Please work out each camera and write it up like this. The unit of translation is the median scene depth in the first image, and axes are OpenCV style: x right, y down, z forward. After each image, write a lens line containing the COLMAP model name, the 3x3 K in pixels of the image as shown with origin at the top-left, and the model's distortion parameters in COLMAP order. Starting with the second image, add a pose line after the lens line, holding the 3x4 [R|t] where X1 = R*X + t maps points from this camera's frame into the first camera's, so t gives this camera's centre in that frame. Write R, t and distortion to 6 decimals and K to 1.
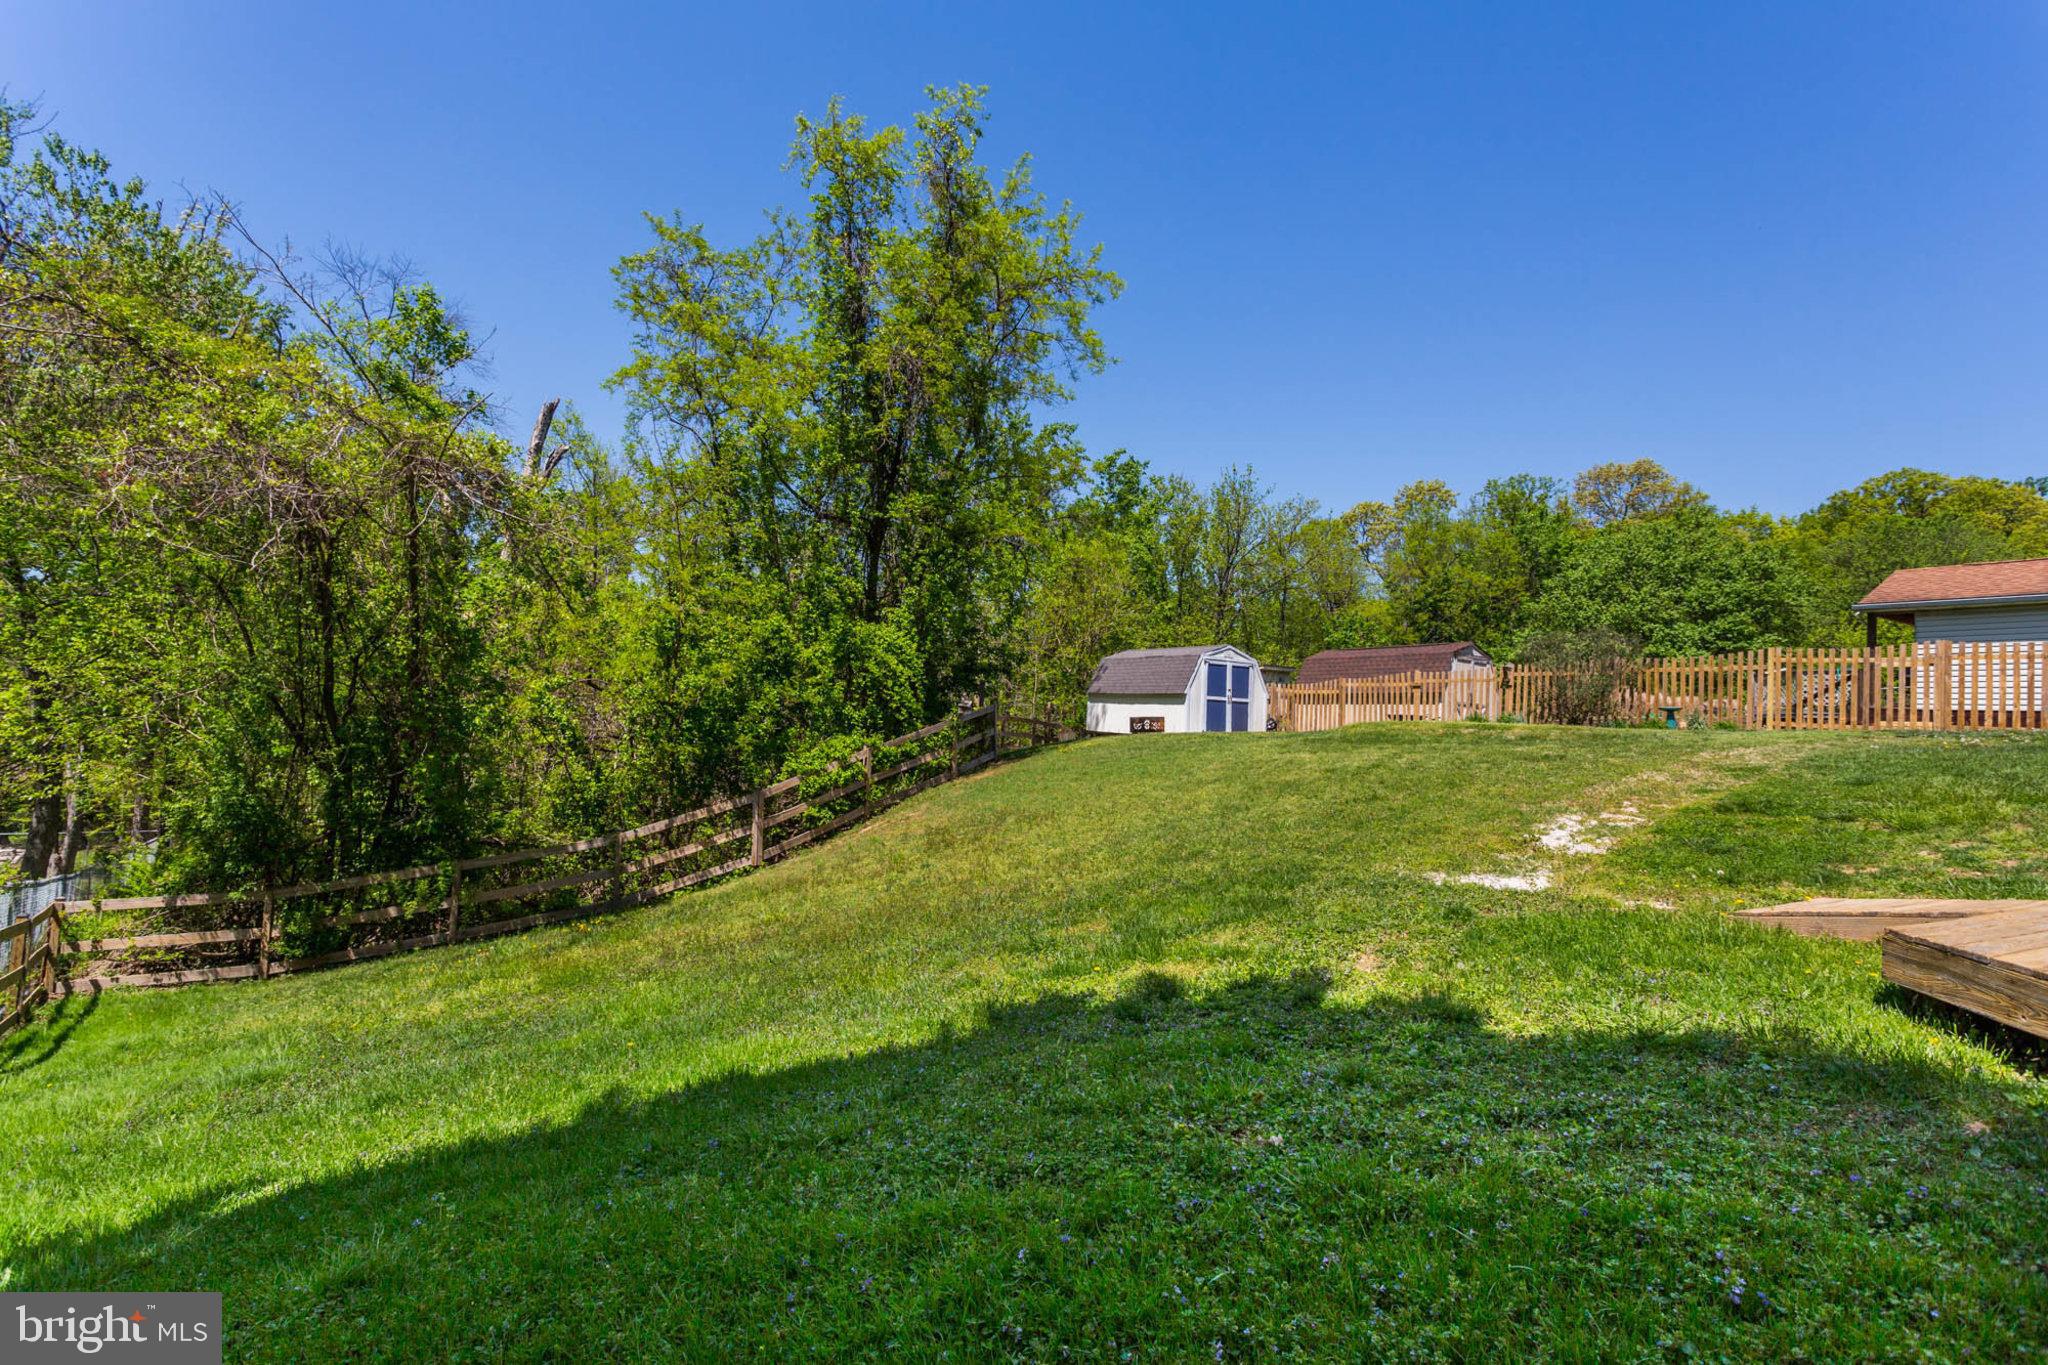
lens RADIAL K [[977.5, 0, 1023.2], [0, 977.5, 667.5], [0, 0, 1]] dist [0.001815, 0.000825]
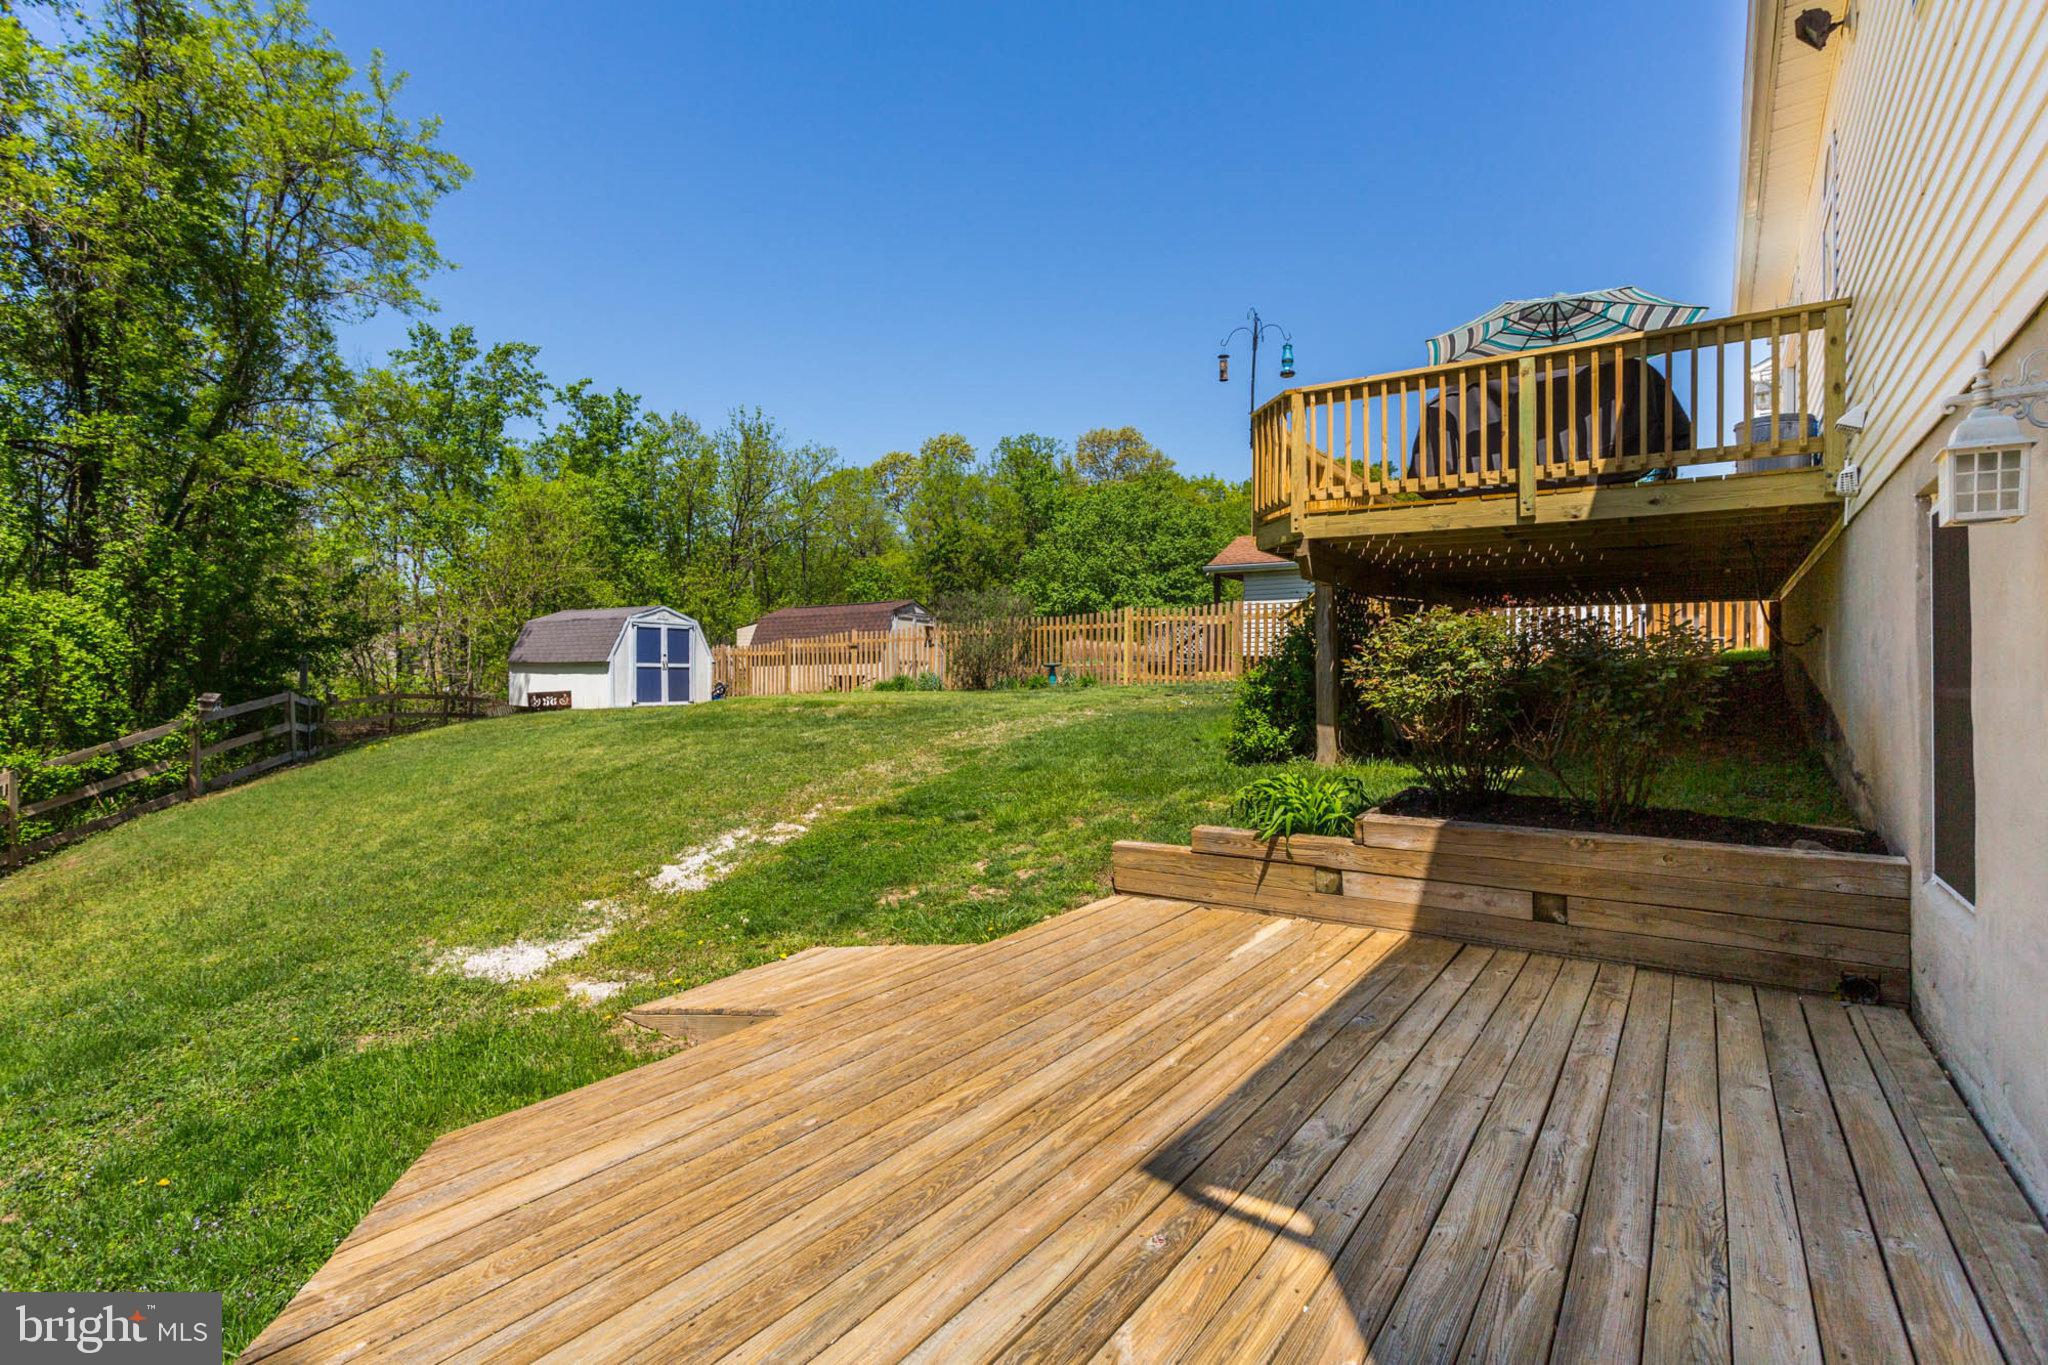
lens RADIAL K [[977.5, 0, 1024.5], [0, 977.5, 672.3], [0, 0, 1]] dist [0.001815, 0.000825]
pose [[0.909733, -0.042667, 0.412996, 0.140031], [0.017407, 0.997751, 0.064735, -0.014458], [-0.414829, -0.051703, 0.908429, 0.029727]]
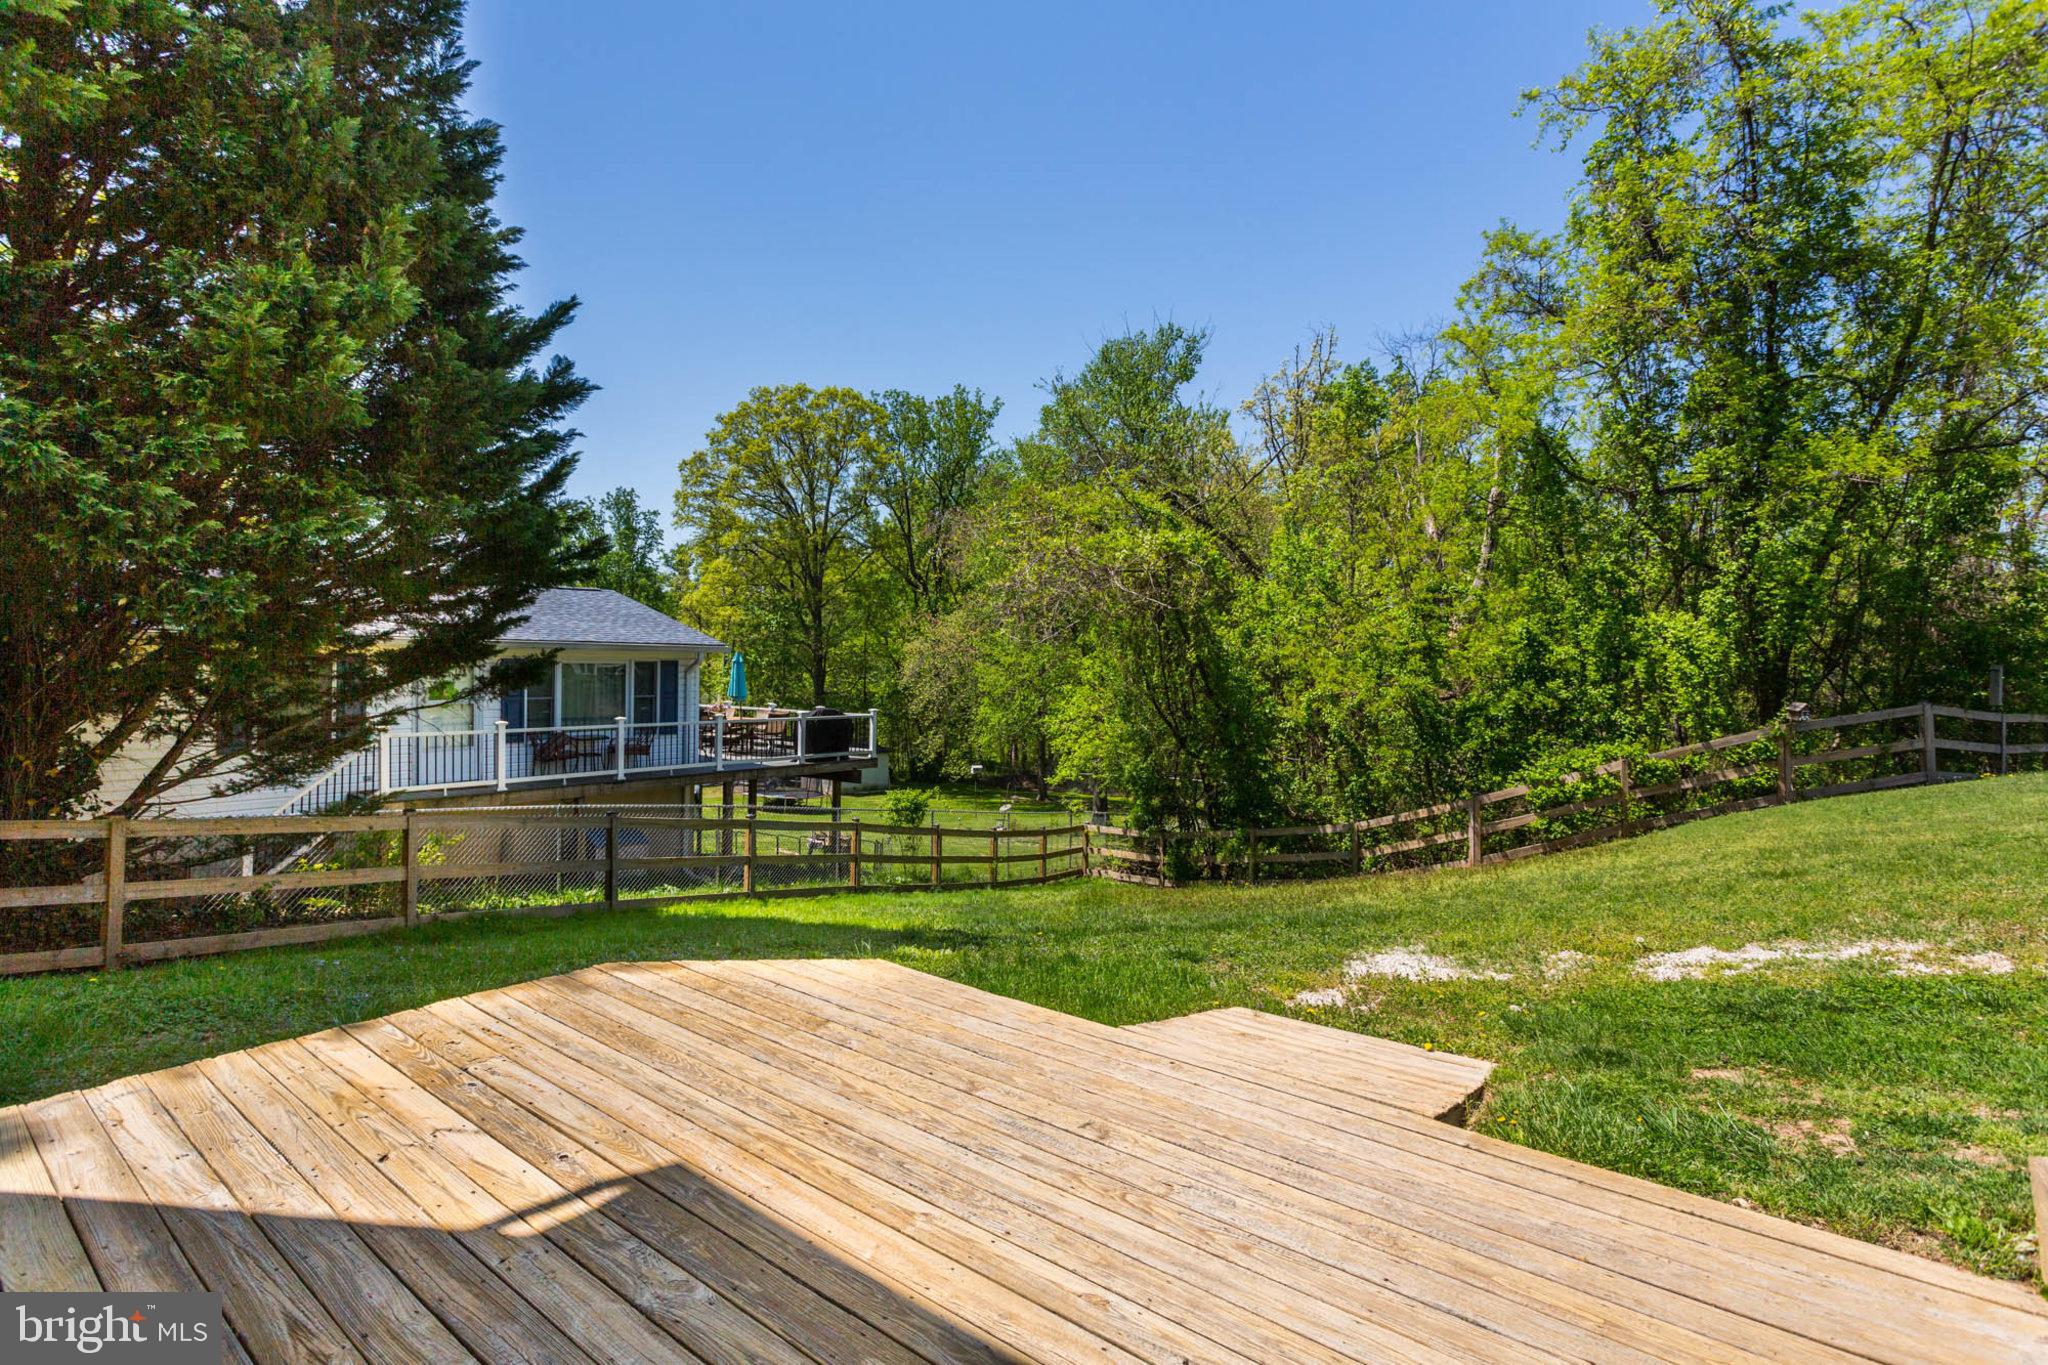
lens RADIAL K [[977.5, 0, 1019.6], [0, 977.5, 675.4], [0, 0, 1]] dist [0.001815, 0.000825]
pose [[0.354431, -0.036425, -0.934373, 0.301835], [0.057666, 0.998191, -0.017038, -0.006471], [0.933302, -0.047842, 0.355890, 0.110803]]
